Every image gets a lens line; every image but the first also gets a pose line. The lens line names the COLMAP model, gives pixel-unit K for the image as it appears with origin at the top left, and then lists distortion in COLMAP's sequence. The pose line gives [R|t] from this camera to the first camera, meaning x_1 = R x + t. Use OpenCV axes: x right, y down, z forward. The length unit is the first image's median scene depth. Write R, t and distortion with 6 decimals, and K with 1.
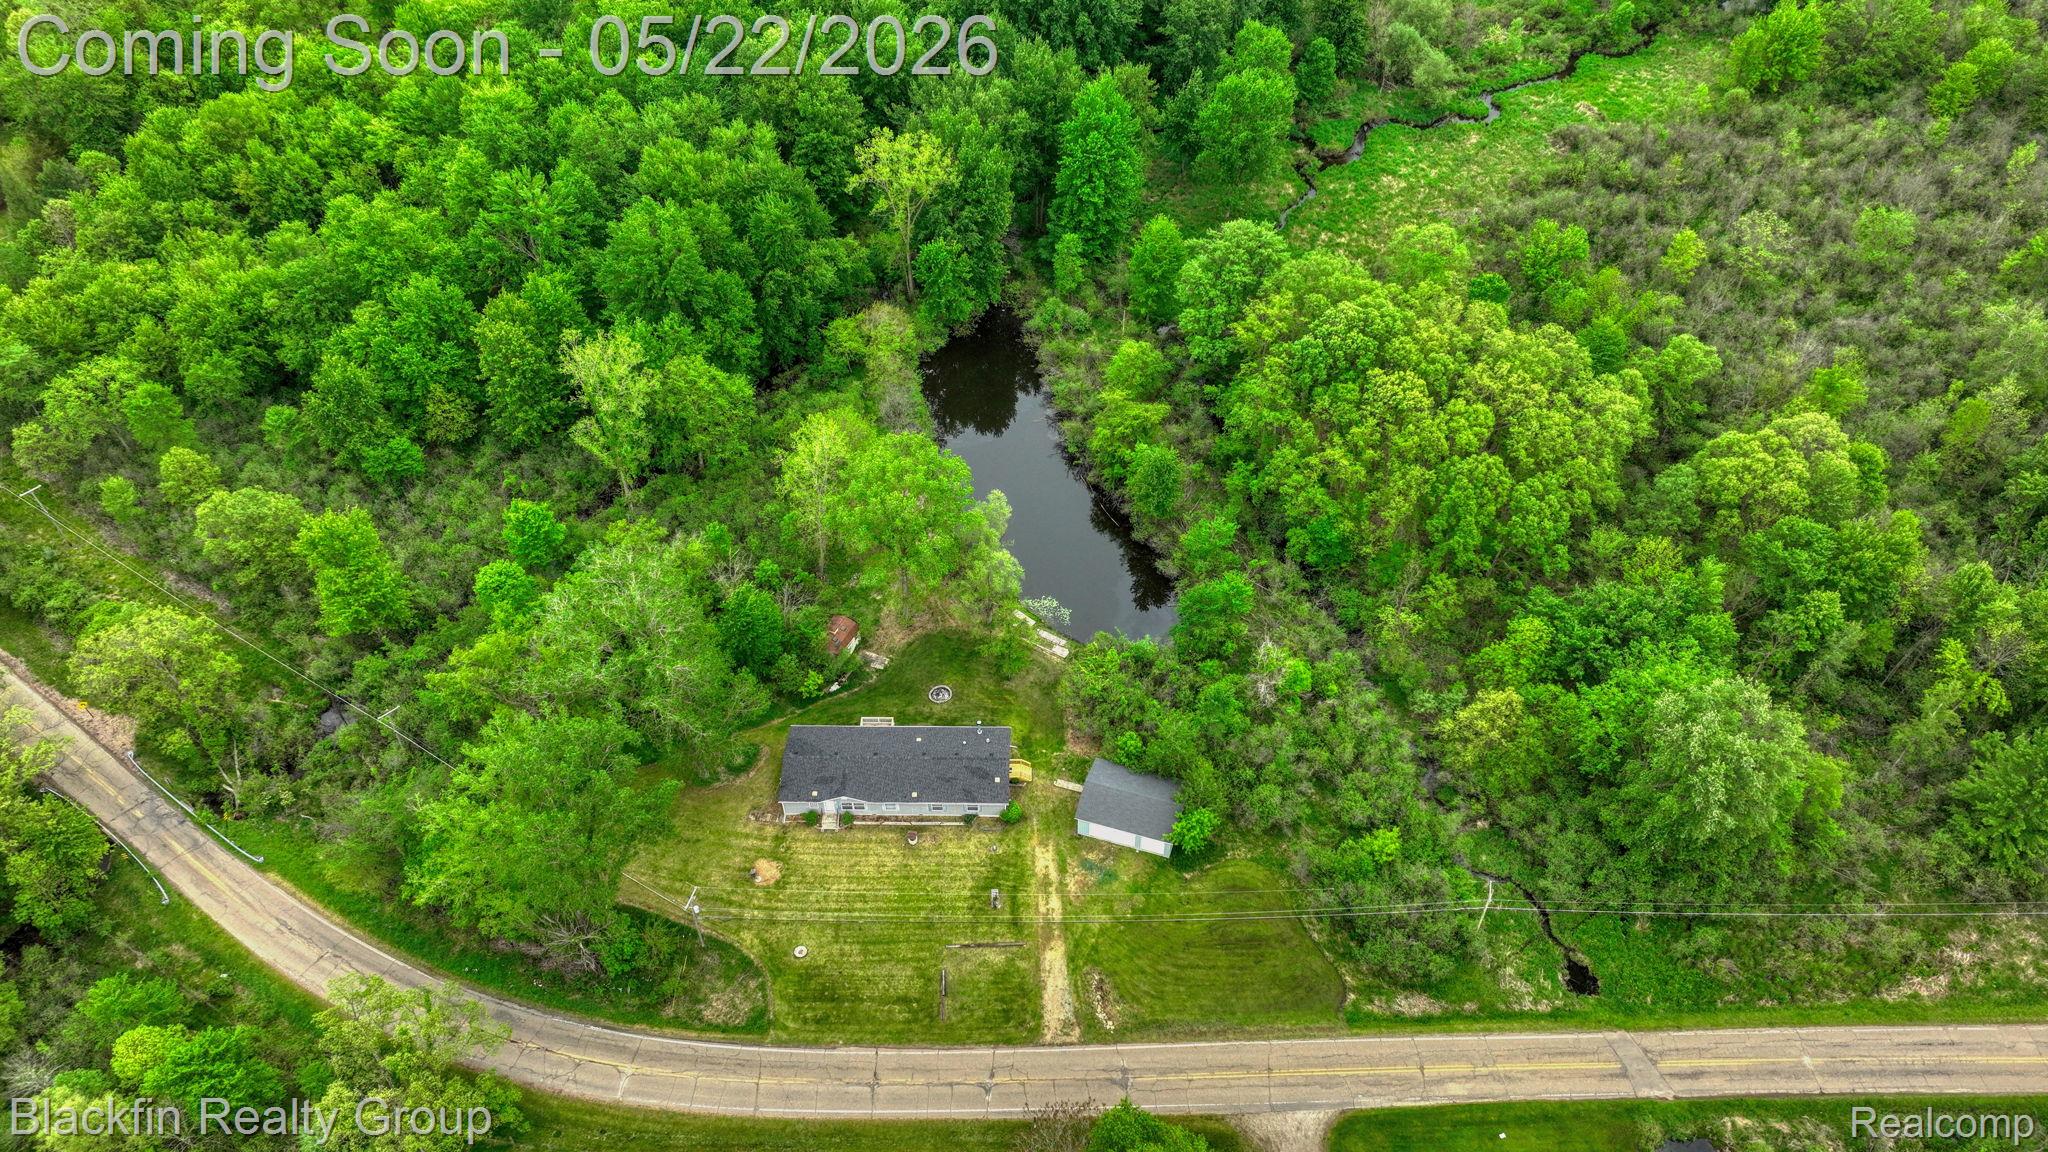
lens RADIAL K [[1450.5, 0, 1022.5], [0, 1450.5, 579.9], [0, 0, 1]] dist [-0.003857, 0.021787]
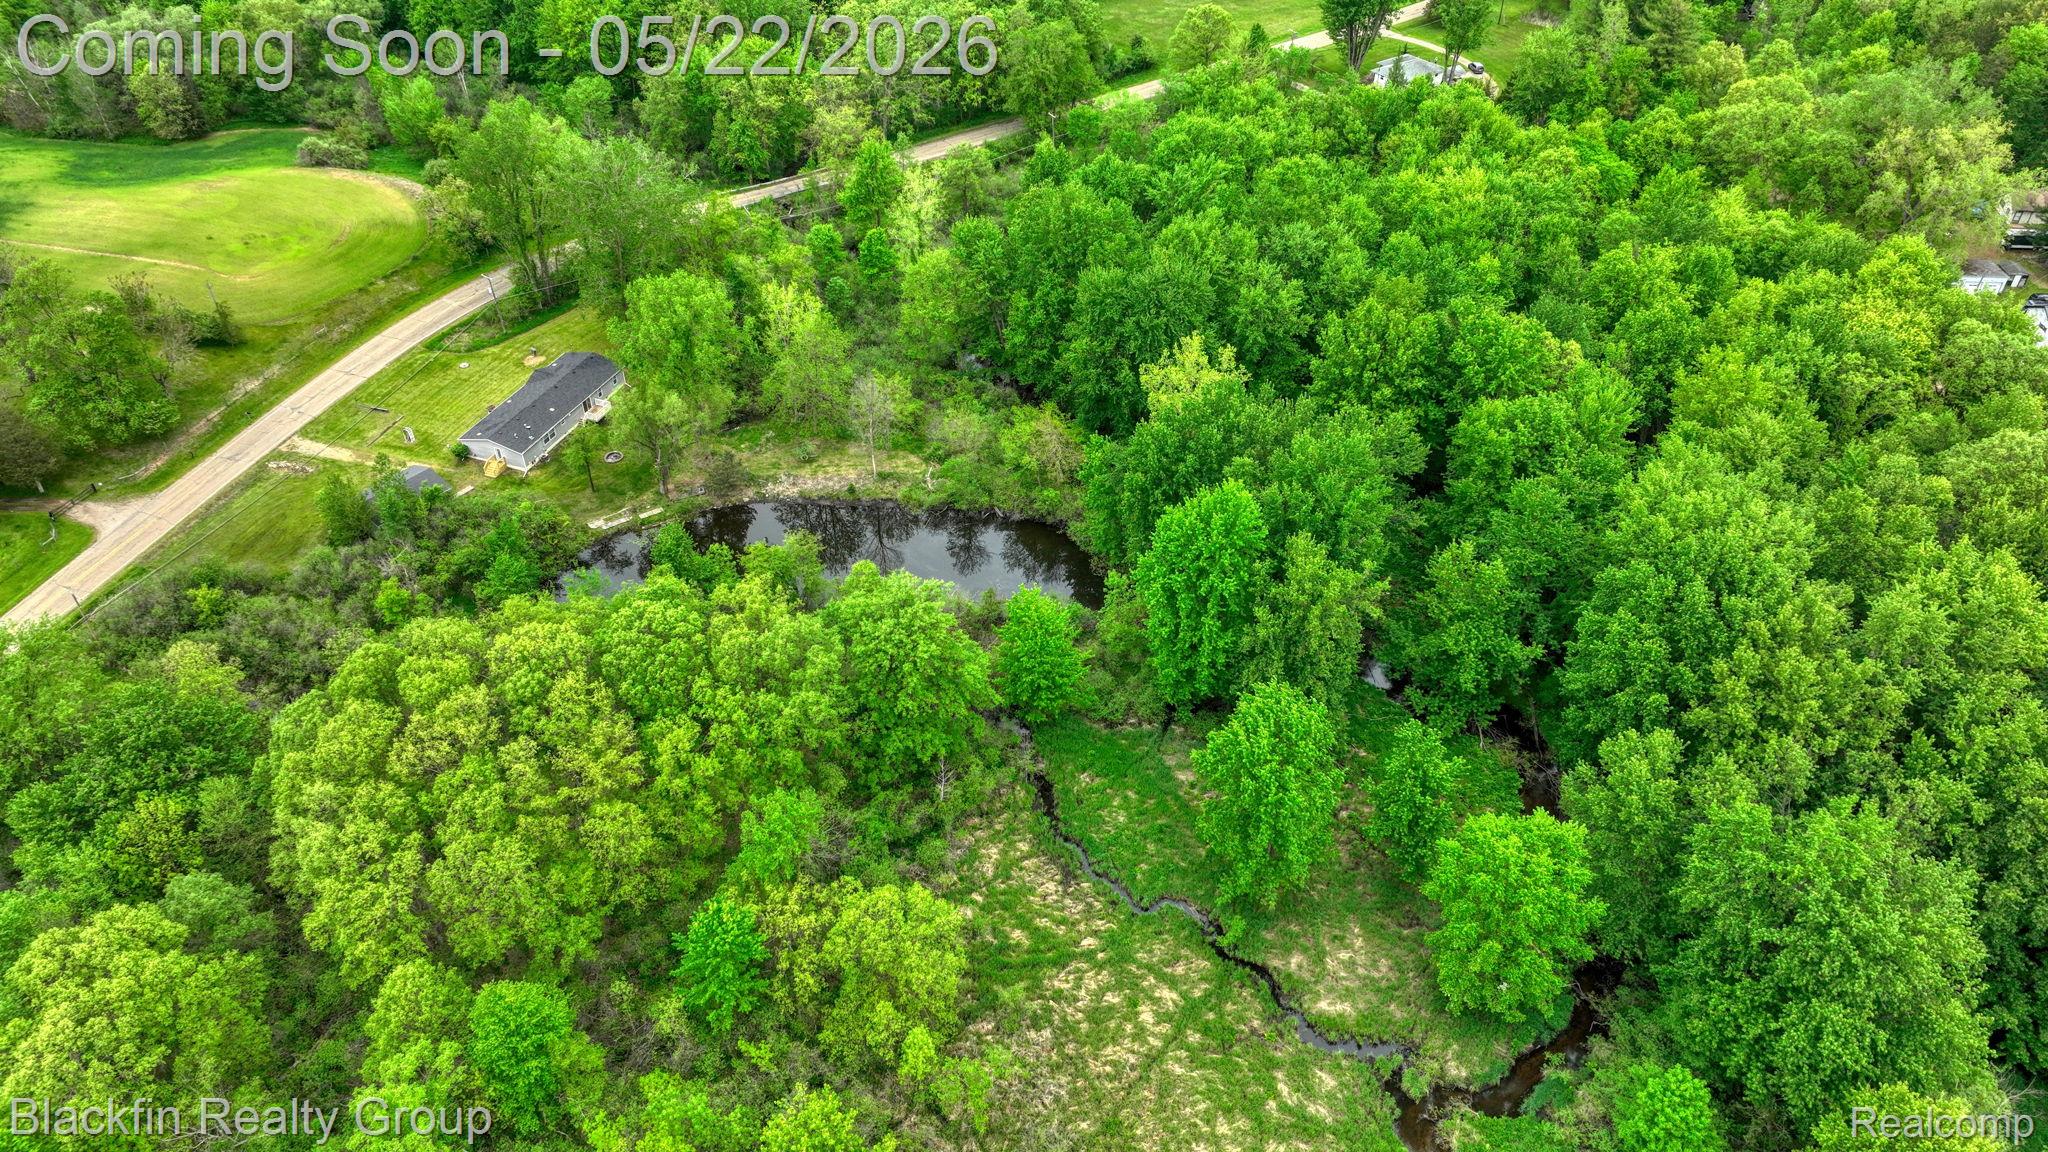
lens RADIAL K [[1450.5, 0, 1029.4], [0, 1450.5, 574.0], [0, 0, 1]] dist [-0.003857, 0.021787]
pose [[-0.332389, 0.596073, -0.730899, 0.839558], [-0.688073, 0.376755, 0.620170, -0.951187], [0.645037, 0.709050, 0.284913, 1.065199]]
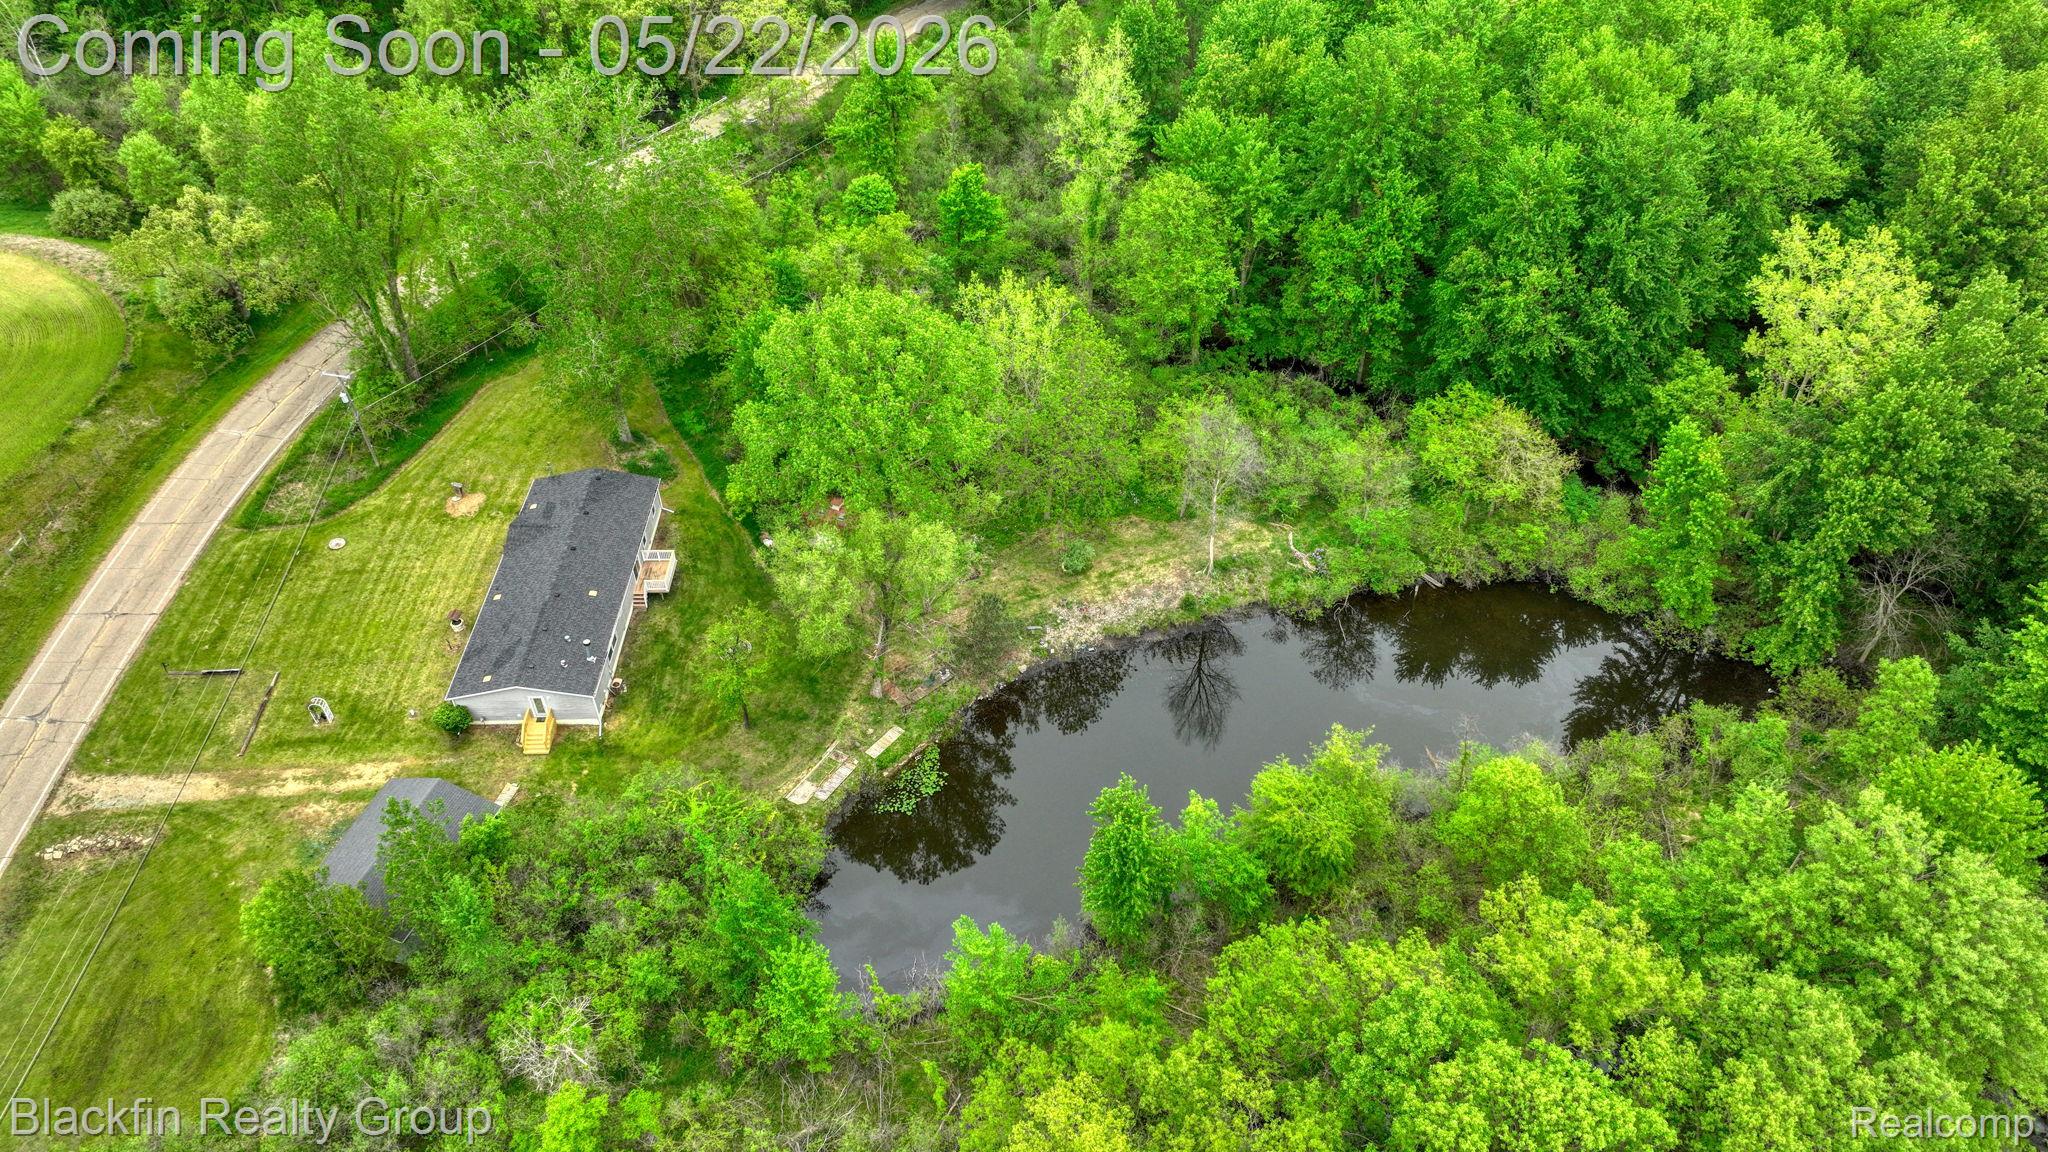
lens RADIAL K [[1450.5, 0, 1022.2], [0, 1450.5, 578.8], [0, 0, 1]] dist [-0.003857, 0.021787]
pose [[0.020652, 0.669136, -0.742853, 0.448898], [-0.718669, 0.526472, 0.454249, -0.358333], [0.695046, 0.524484, 0.491760, 0.849231]]
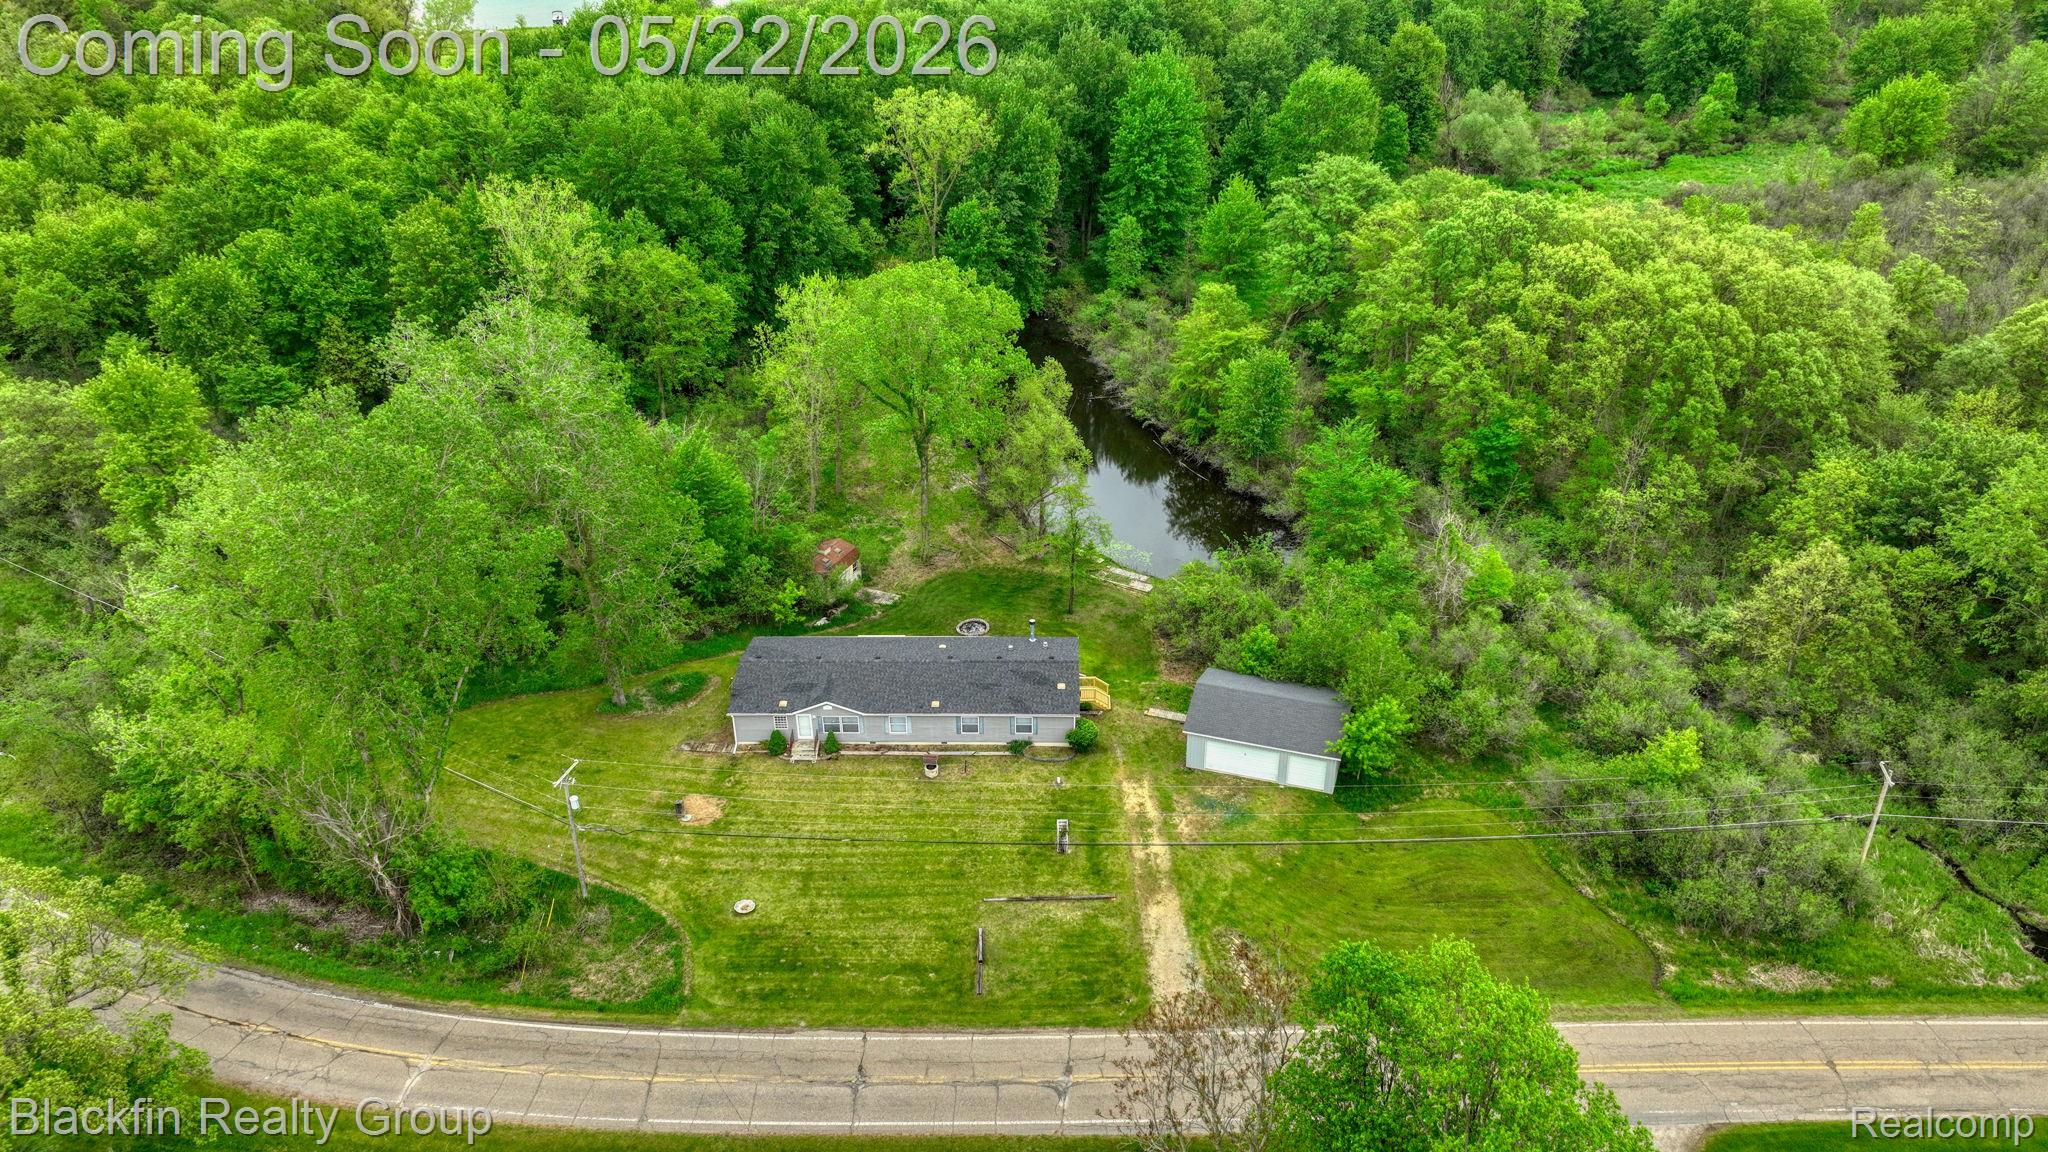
lens RADIAL K [[1450.5, 0, 1024.5], [0, 1450.5, 574.8], [0, 0, 1]] dist [-0.003857, 0.021787]
pose [[0.999992, 0.001363, -0.003653, -0.032756], [-0.002391, 0.954432, -0.298418, 0.294557], [0.003080, 0.298424, 0.954428, 0.366496]]
